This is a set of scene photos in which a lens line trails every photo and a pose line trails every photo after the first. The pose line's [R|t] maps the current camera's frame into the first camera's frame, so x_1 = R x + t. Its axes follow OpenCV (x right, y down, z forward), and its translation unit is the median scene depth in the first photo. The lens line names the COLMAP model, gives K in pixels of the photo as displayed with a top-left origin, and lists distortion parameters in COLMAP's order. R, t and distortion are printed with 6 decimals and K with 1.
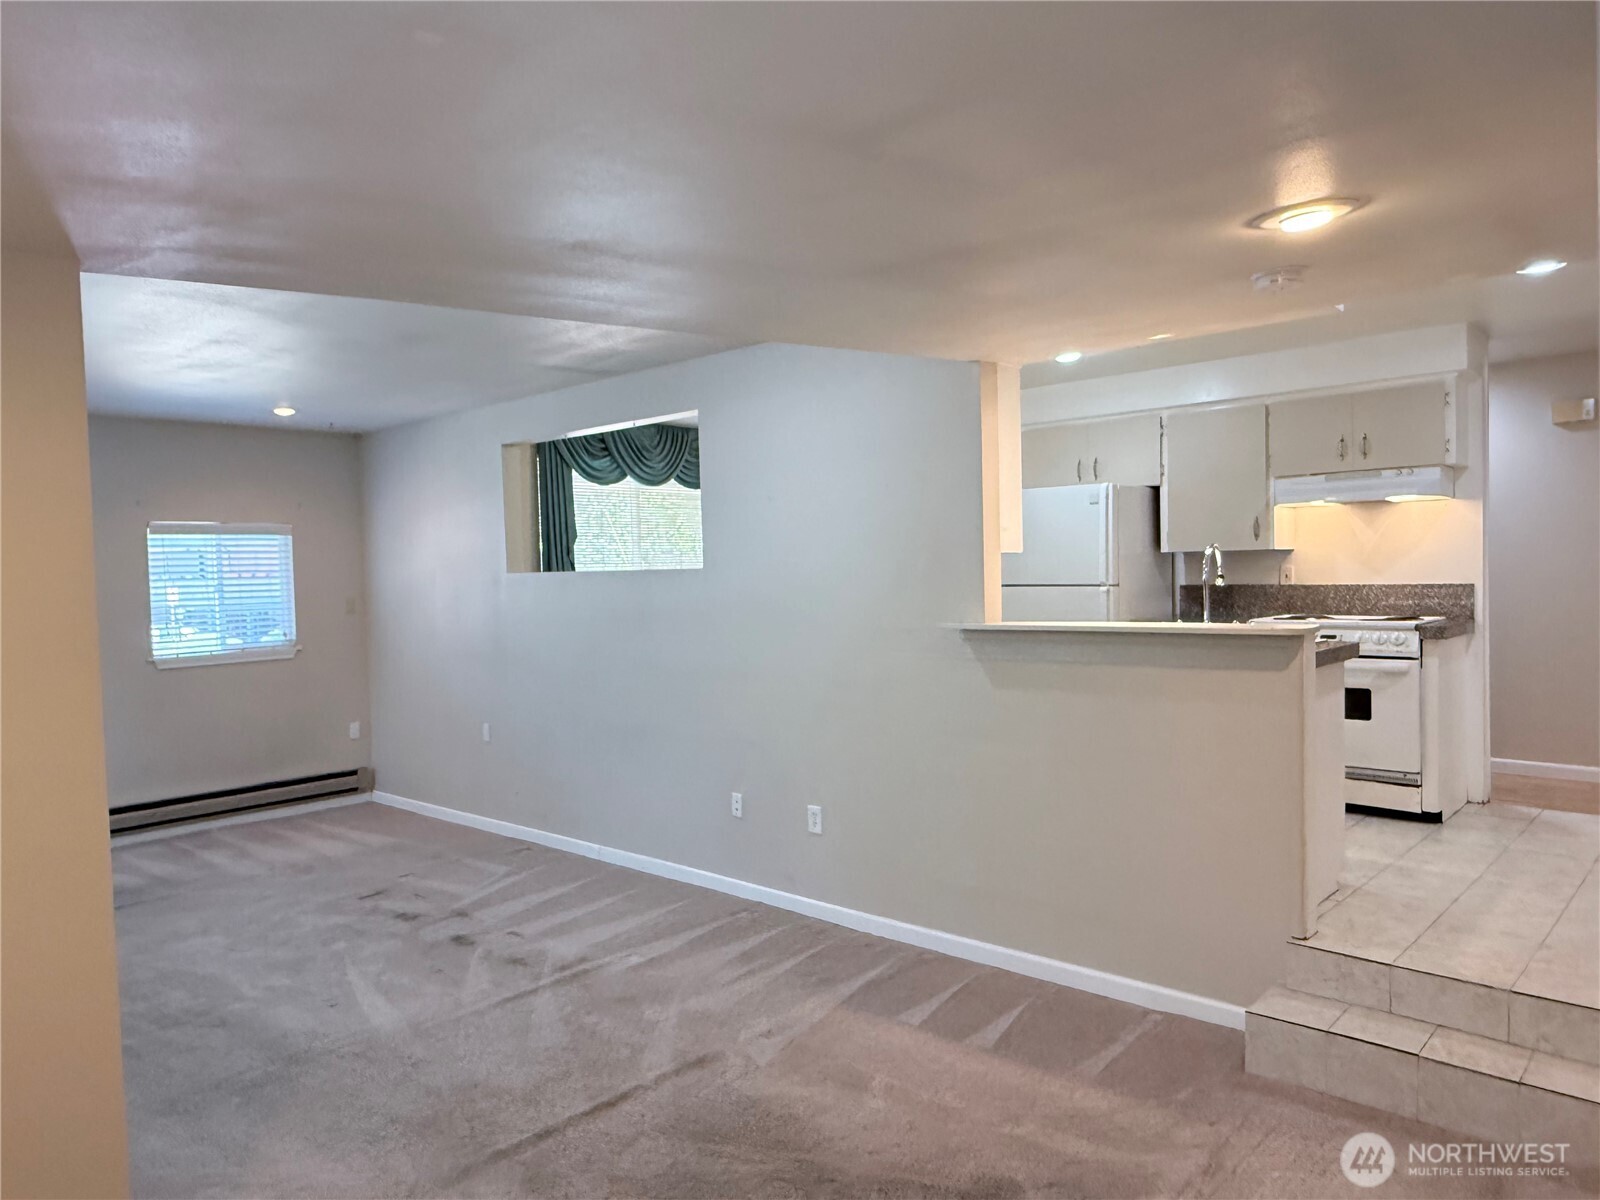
lens RADIAL K [[1053.9, 0, 800.0], [0, 1053.9, 600.0], [0, 0, 1]] dist [0.003169, 0.000925]
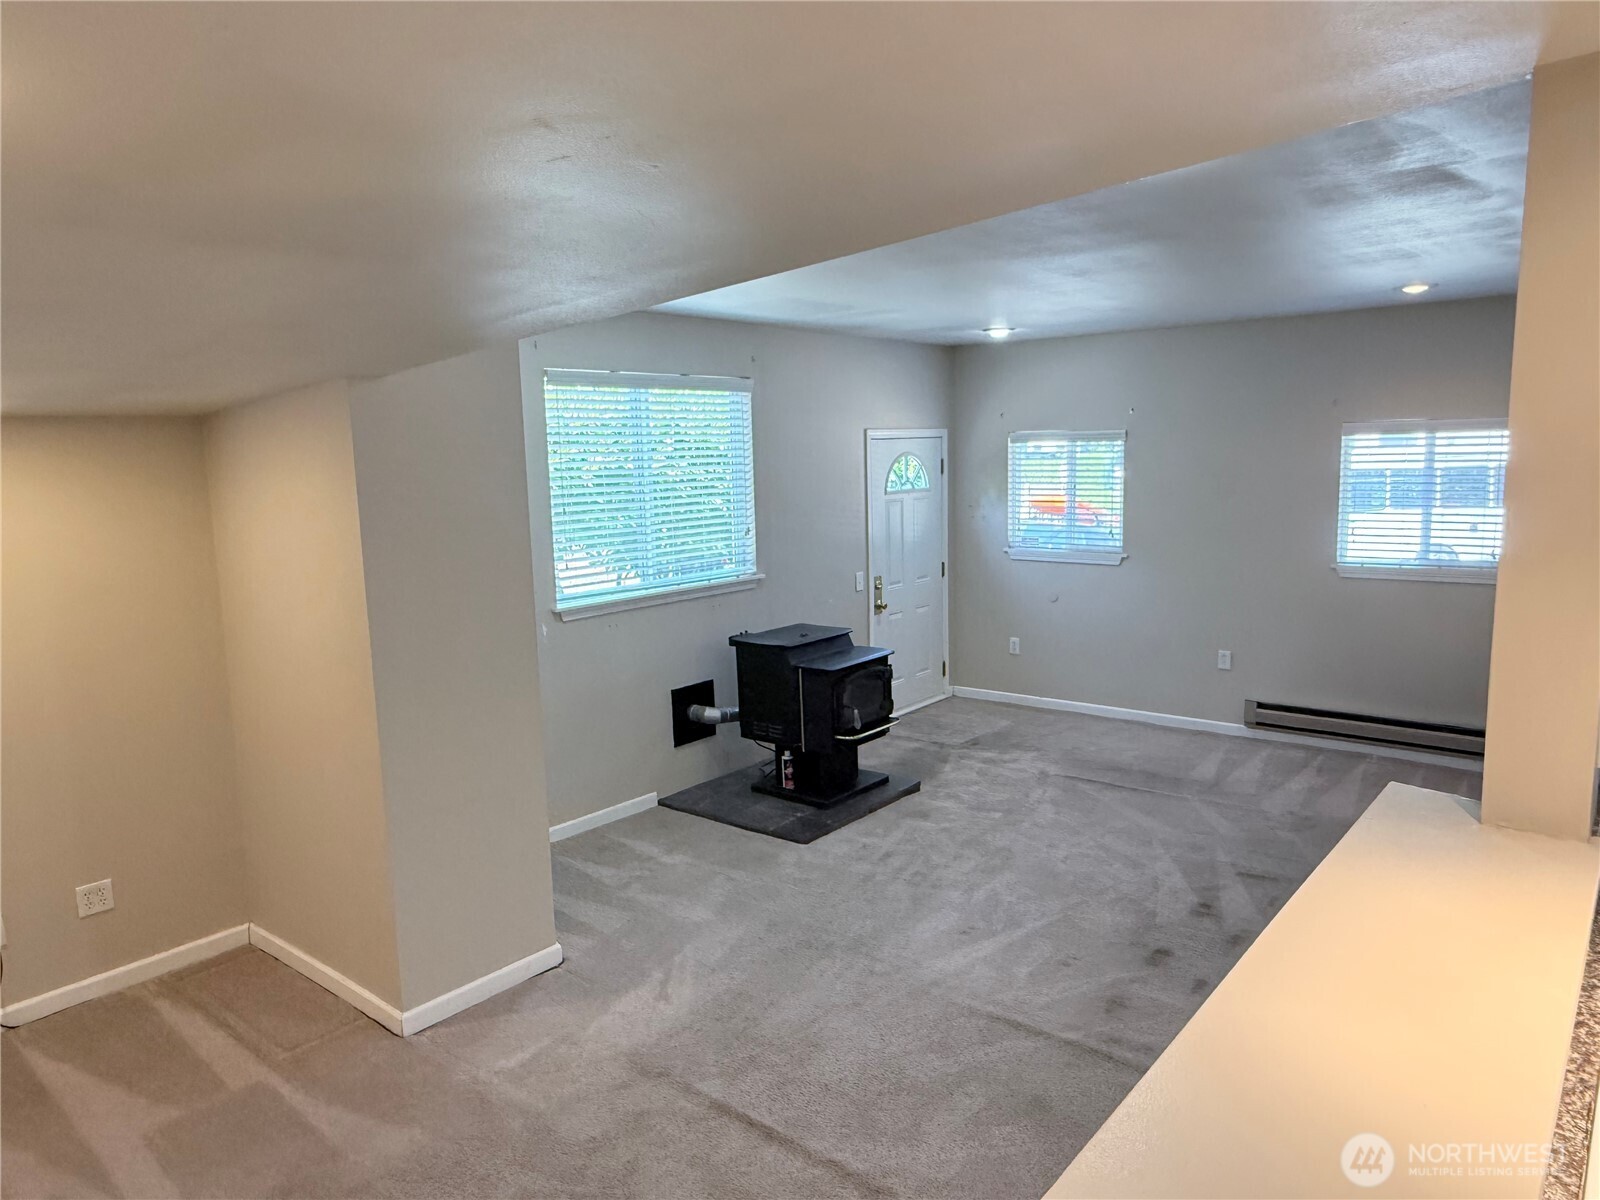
lens RADIAL K [[1067.4, 0, 800.0], [0, 1067.4, 600.0], [0, 0, 1]] dist [-0.075149, 0.000039]
pose [[0.050826, 0.166197, -0.984782, 0.416153], [-0.014565, 0.986075, 0.165664, -0.086825], [0.998601, 0.005923, 0.052539, 0.632303]]
